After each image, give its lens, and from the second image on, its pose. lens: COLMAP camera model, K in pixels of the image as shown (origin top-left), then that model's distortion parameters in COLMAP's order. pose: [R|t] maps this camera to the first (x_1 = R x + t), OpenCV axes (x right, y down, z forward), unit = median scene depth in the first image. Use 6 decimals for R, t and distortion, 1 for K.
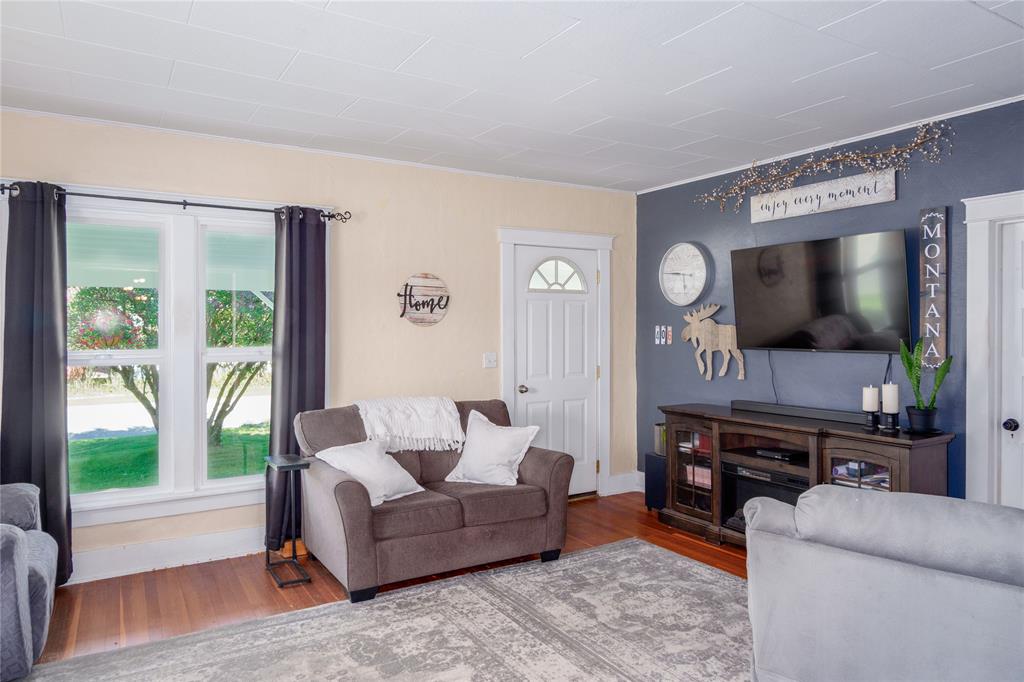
lens RADIAL K [[682.5, 0, 518.5], [0, 682.5, 338.1], [0, 0, 1]] dist [-0.006042, -0.003114]
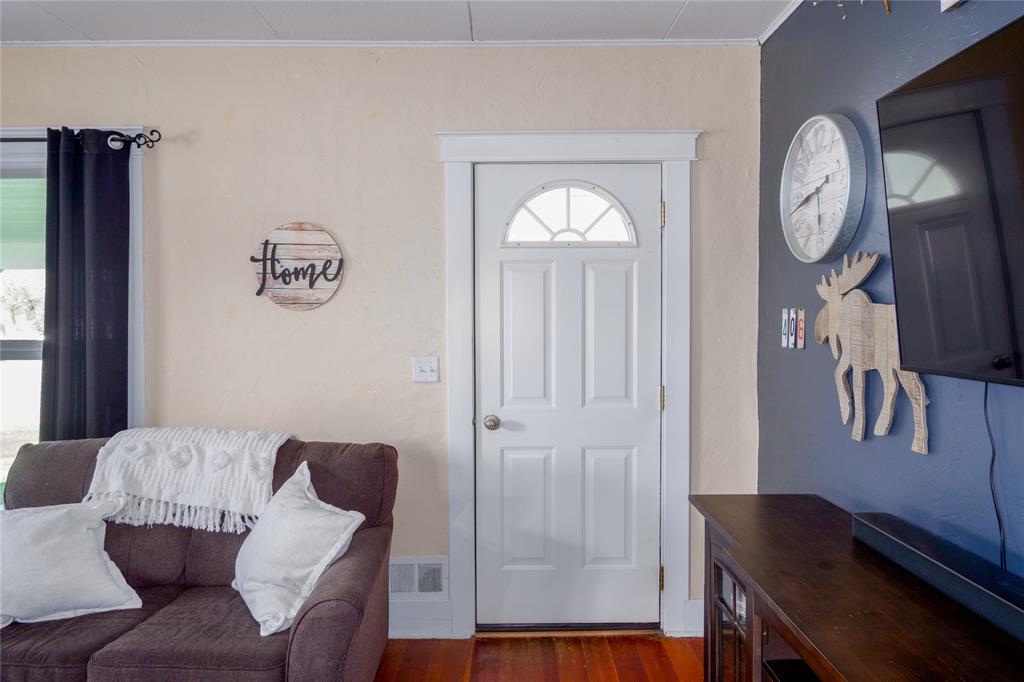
lens RADIAL K [[682.5, 0, 504.9], [0, 682.5, 334.3], [0, 0, 1]] dist [-0.006042, -0.003114]
pose [[0.849522, 0.016447, -0.527297, 0.328506], [-0.008419, 0.999809, 0.017622, -0.007885], [0.527486, -0.010531, 0.849498, 0.566988]]
